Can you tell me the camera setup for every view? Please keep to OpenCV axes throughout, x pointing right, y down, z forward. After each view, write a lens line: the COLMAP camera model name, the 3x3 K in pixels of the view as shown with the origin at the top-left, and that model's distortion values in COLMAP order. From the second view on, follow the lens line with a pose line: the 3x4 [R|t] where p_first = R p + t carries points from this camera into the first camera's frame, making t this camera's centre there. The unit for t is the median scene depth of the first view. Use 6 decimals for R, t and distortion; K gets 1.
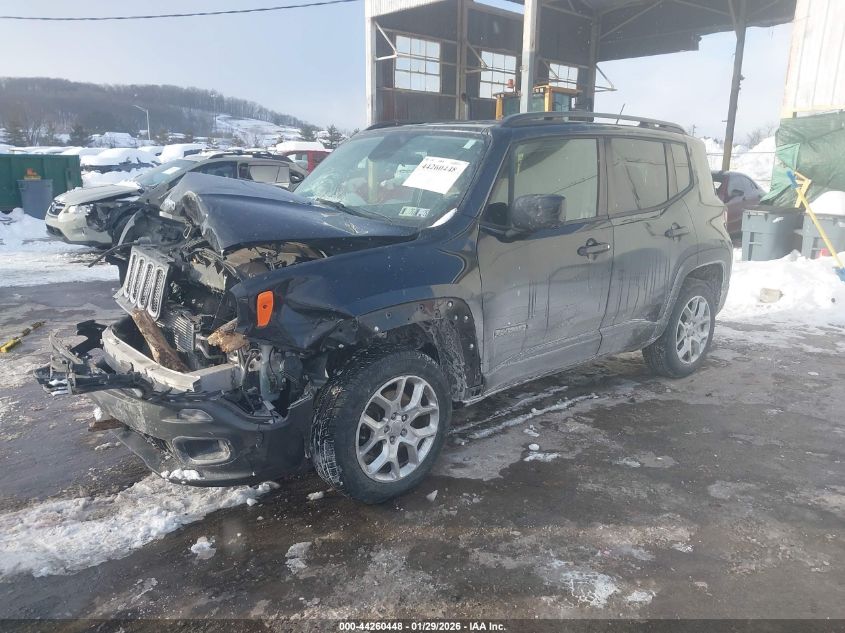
lens RADIAL K [[639.7, 0, 426.3], [0, 639.7, 317.4], [0, 0, 1]] dist [0.005671, -0.018057]
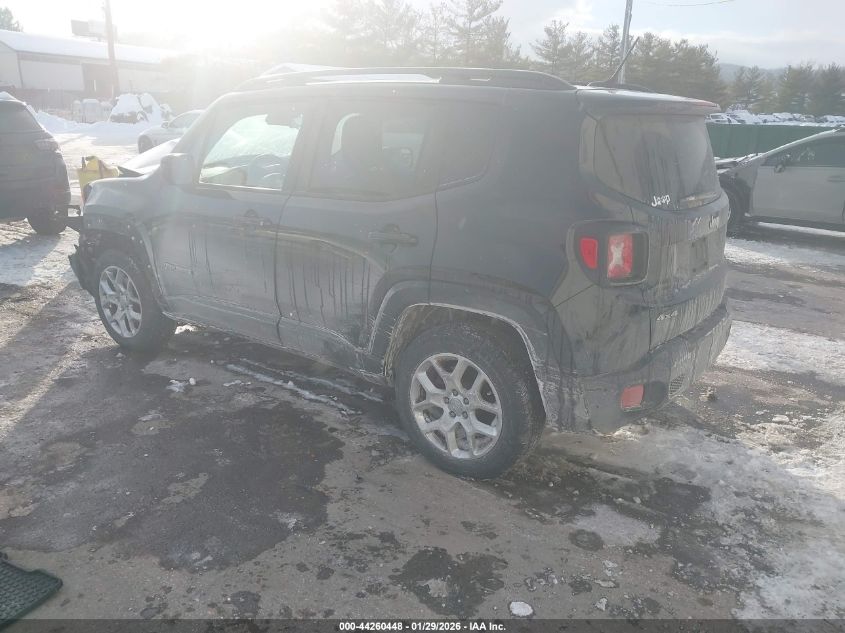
lens RADIAL K [[639.7, 0, 426.2], [0, 639.7, 314.6], [0, 0, 1]] dist [0.005671, -0.018057]
pose [[0.209150, 0.268982, -0.940162, 1.078251], [-0.224869, 0.948890, 0.221454, -0.215840], [0.951678, 0.165096, 0.258946, 0.888738]]
